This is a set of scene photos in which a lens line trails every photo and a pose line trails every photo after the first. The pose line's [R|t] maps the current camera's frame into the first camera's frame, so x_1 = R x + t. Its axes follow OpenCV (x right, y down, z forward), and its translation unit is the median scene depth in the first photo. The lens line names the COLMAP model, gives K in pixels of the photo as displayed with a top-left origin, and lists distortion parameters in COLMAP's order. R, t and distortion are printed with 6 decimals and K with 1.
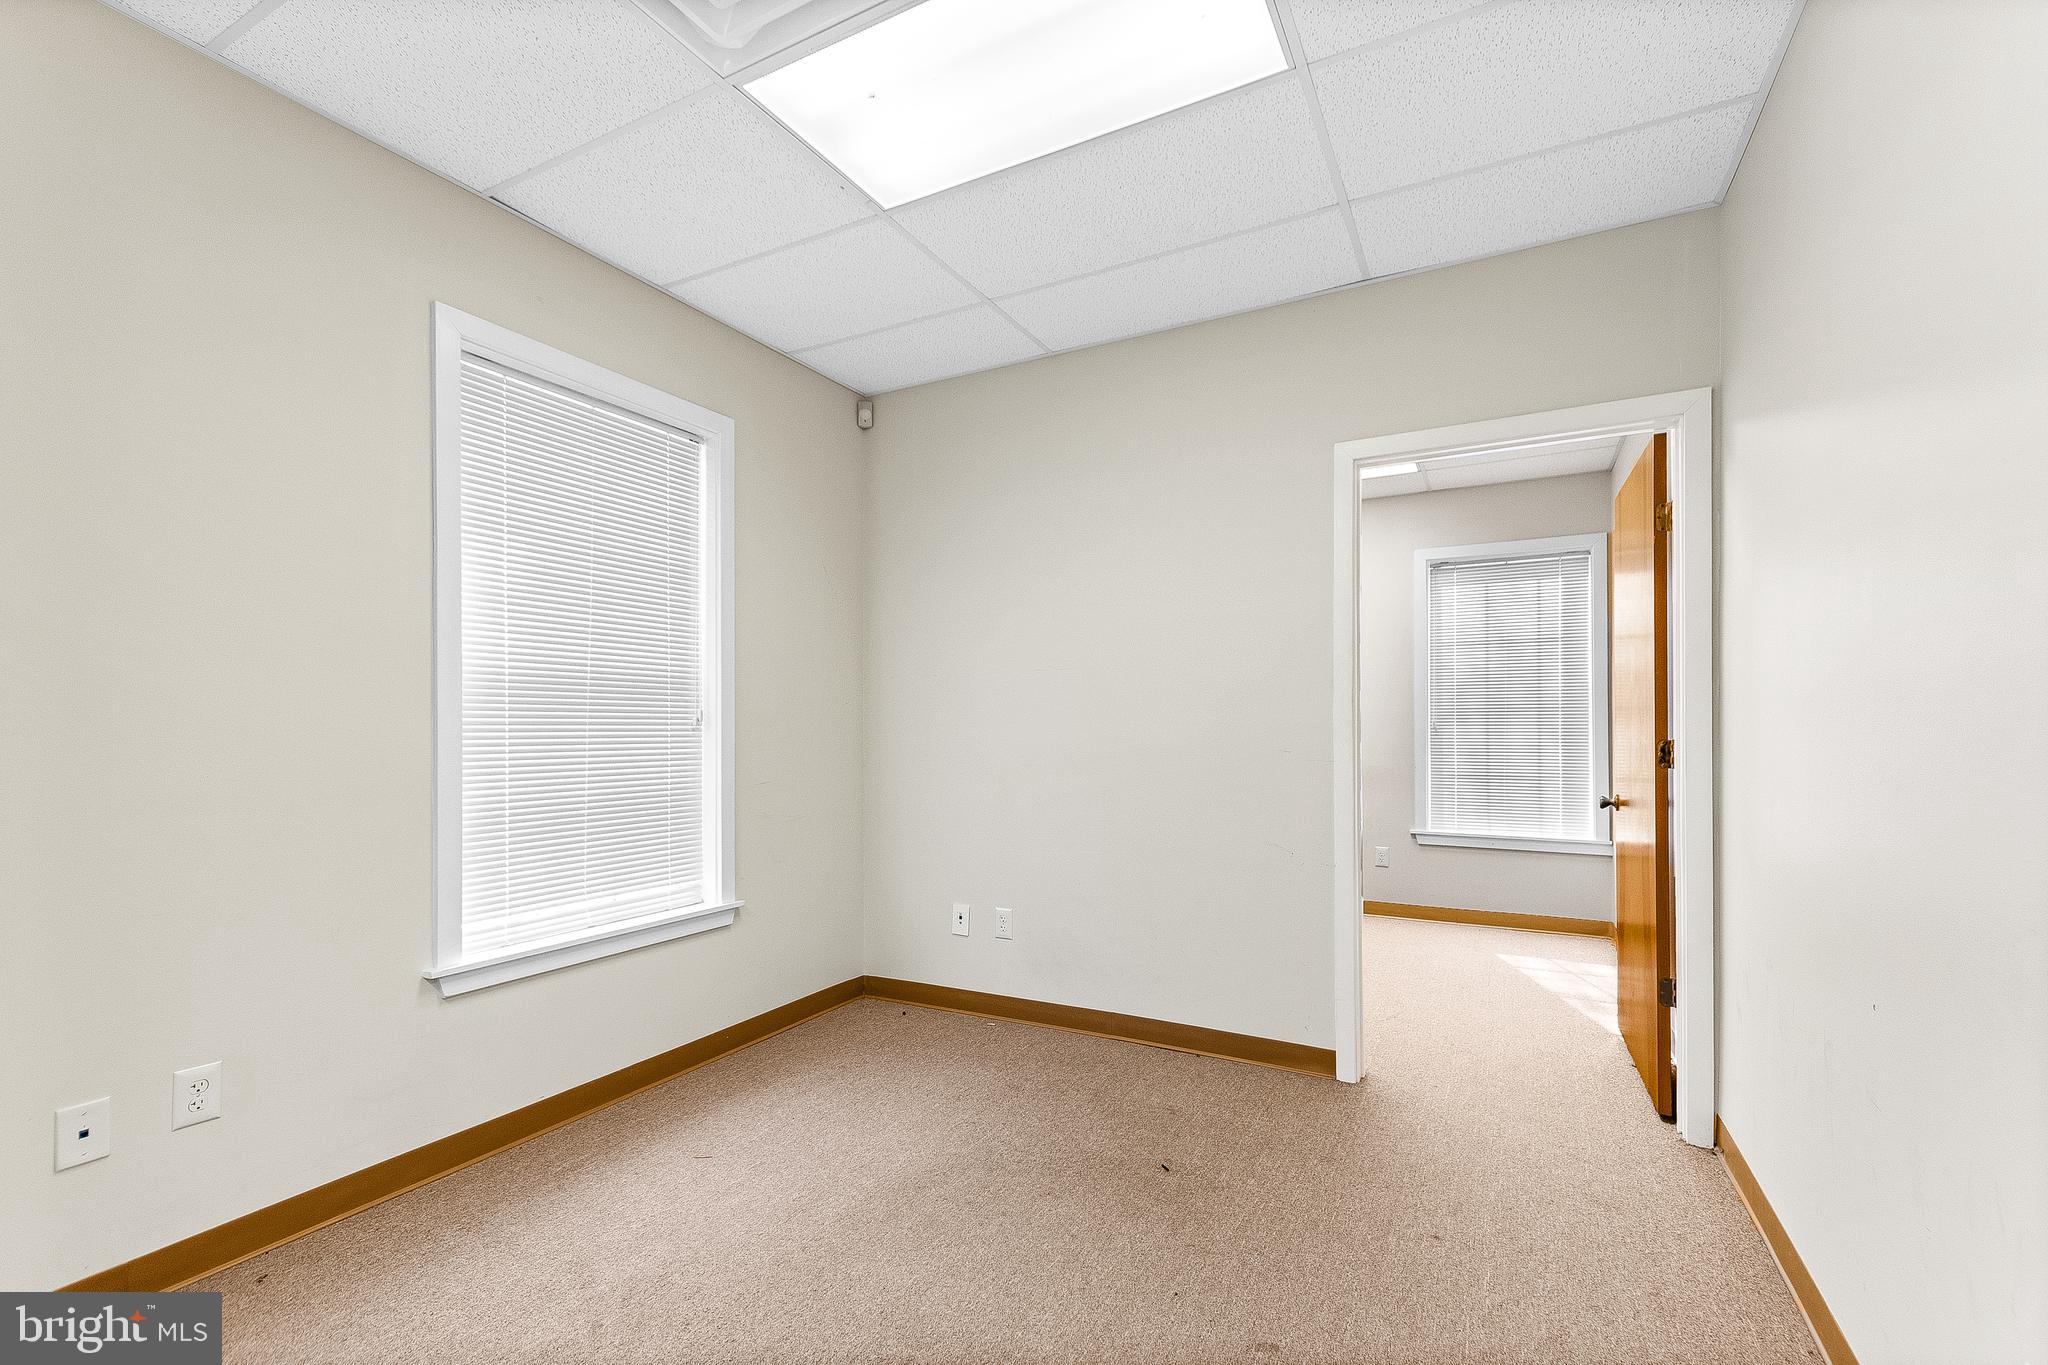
lens RADIAL K [[889.4, 0, 1040.6], [0, 889.4, 723.7], [0, 0, 1]] dist [0.015058, -0.001047]
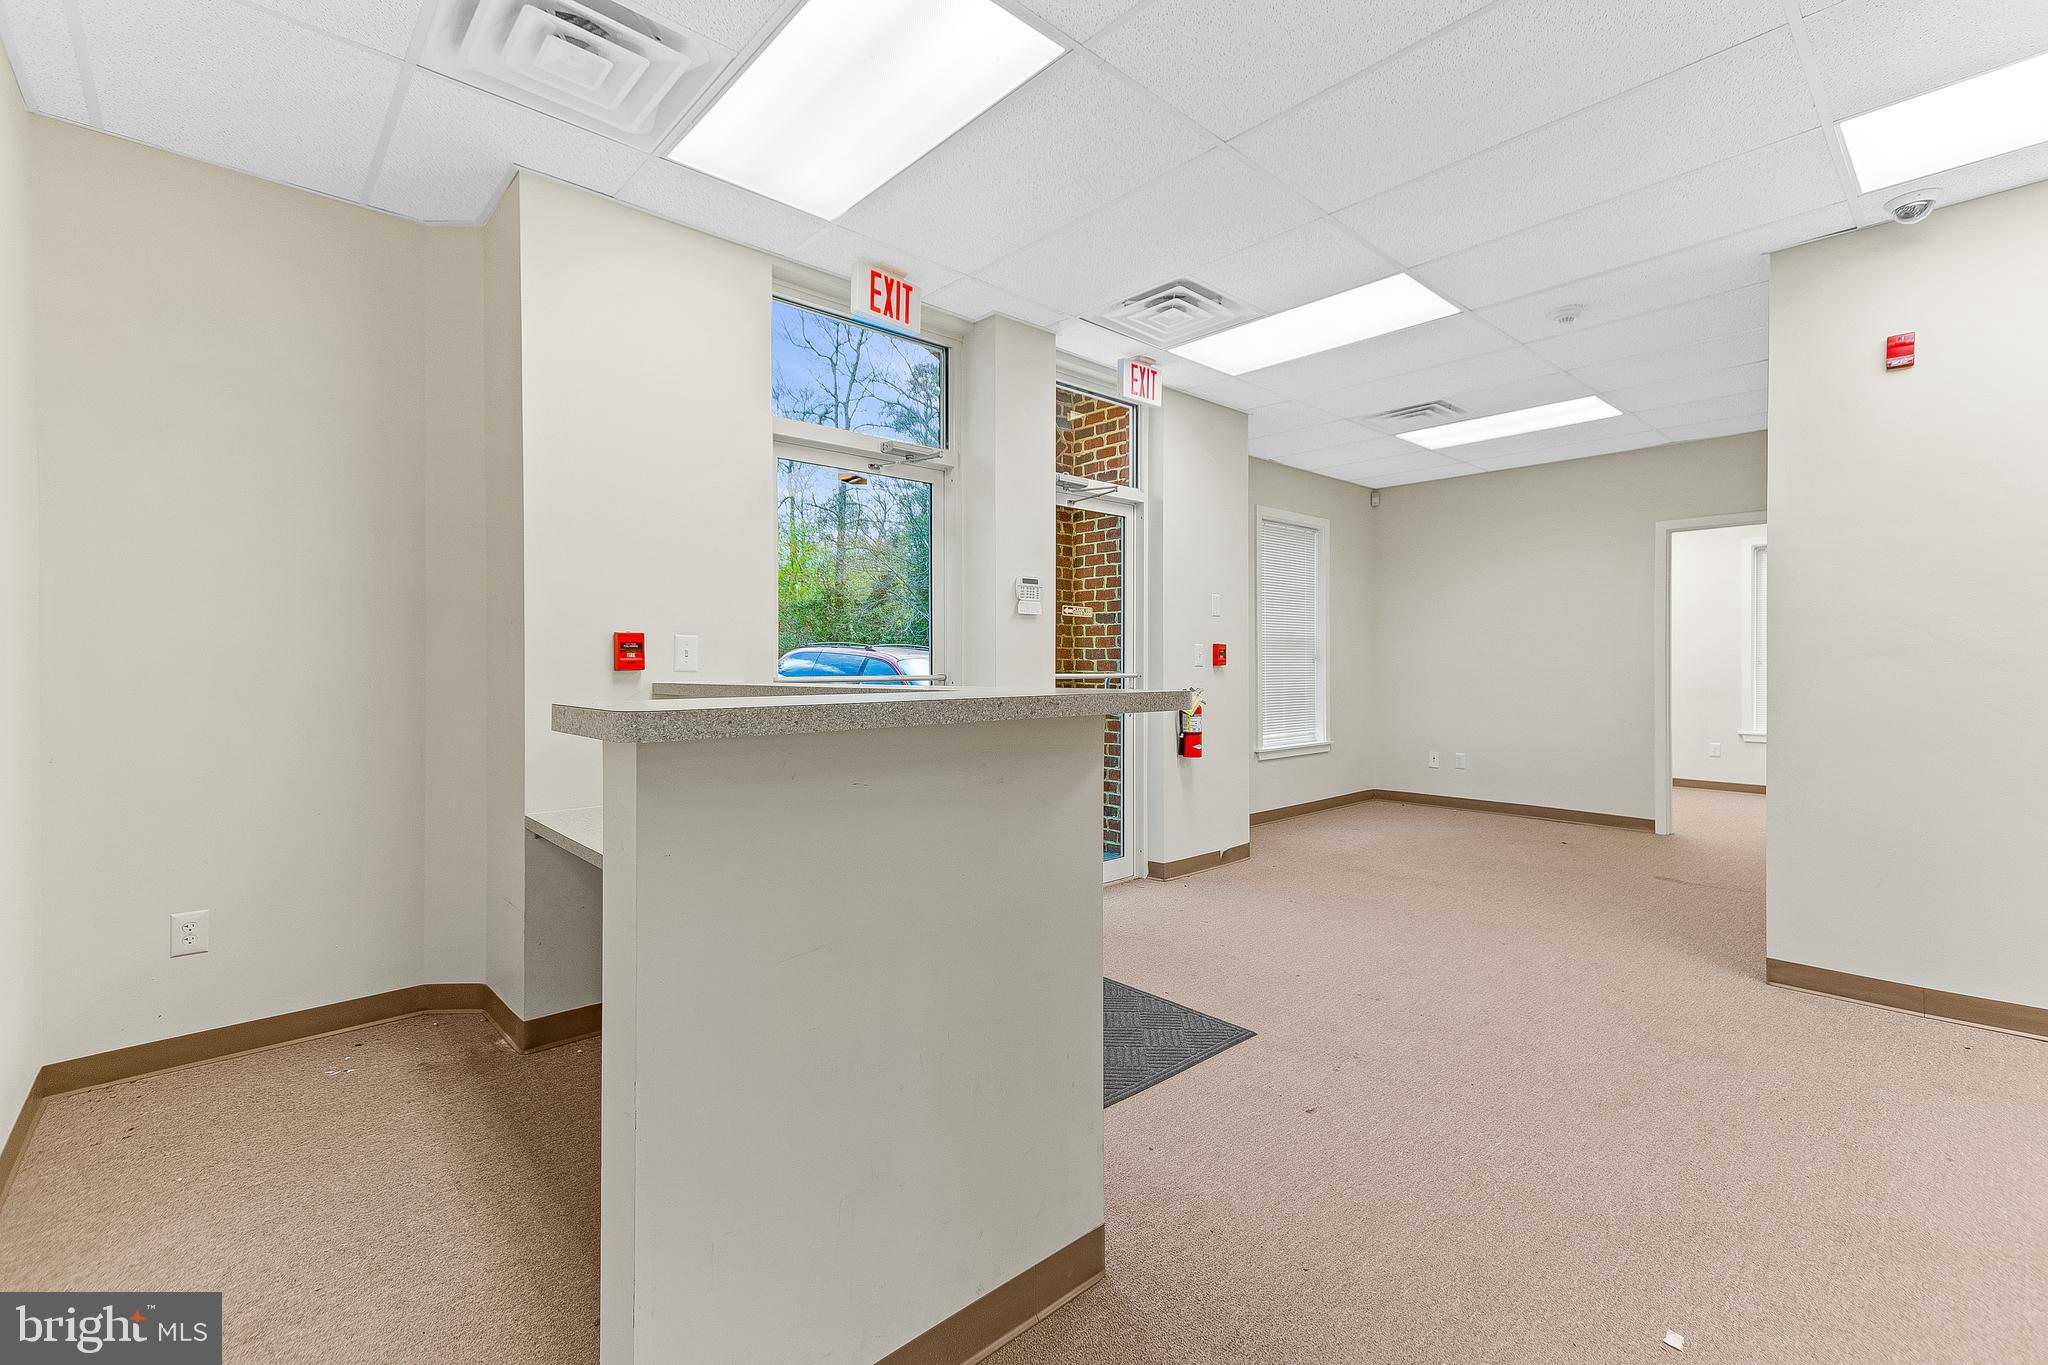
lens RADIAL K [[889.4, 0, 1029.9], [0, 889.4, 671.2], [0, 0, 1]] dist [0.015058, -0.001047]
pose [[0.940384, 0.001085, -0.340112, -0.317486], [0.004699, 0.999858, 0.016180, -0.012001], [0.340081, -0.016814, 0.940246, -1.409620]]
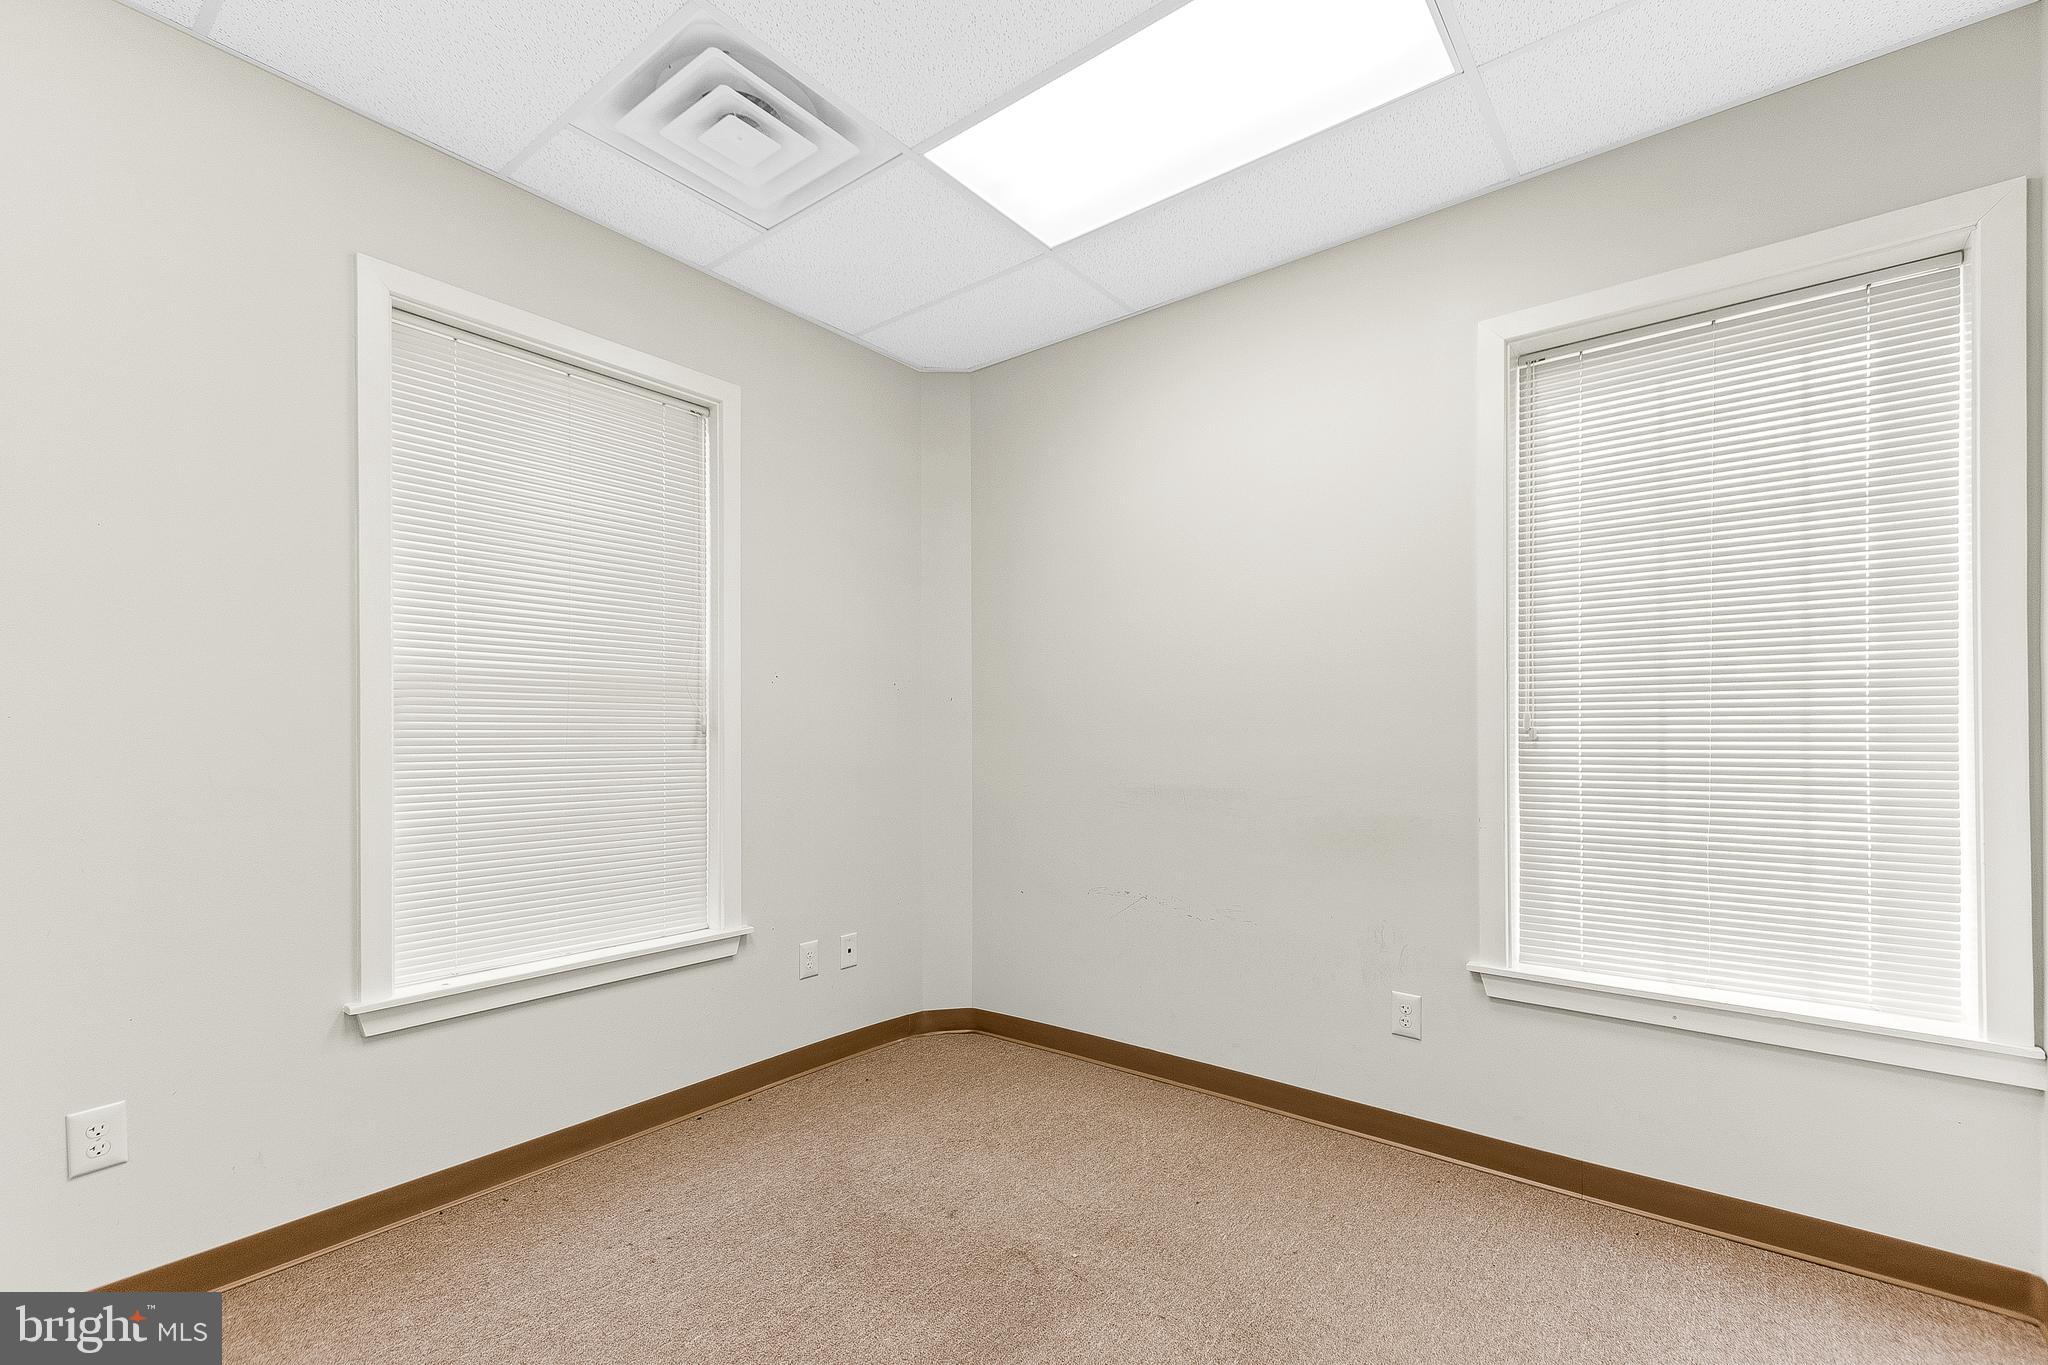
lens RADIAL K [[889.4, 0, 1013.6], [0, 889.4, 726.5], [0, 0, 1]] dist [0.015058, -0.001047]
pose [[0.982999, 0.001311, -0.183606, 0.097319], [-0.002559, 0.999975, -0.006565, 0.001945], [0.183593, 0.006924, 0.982978, 0.185249]]
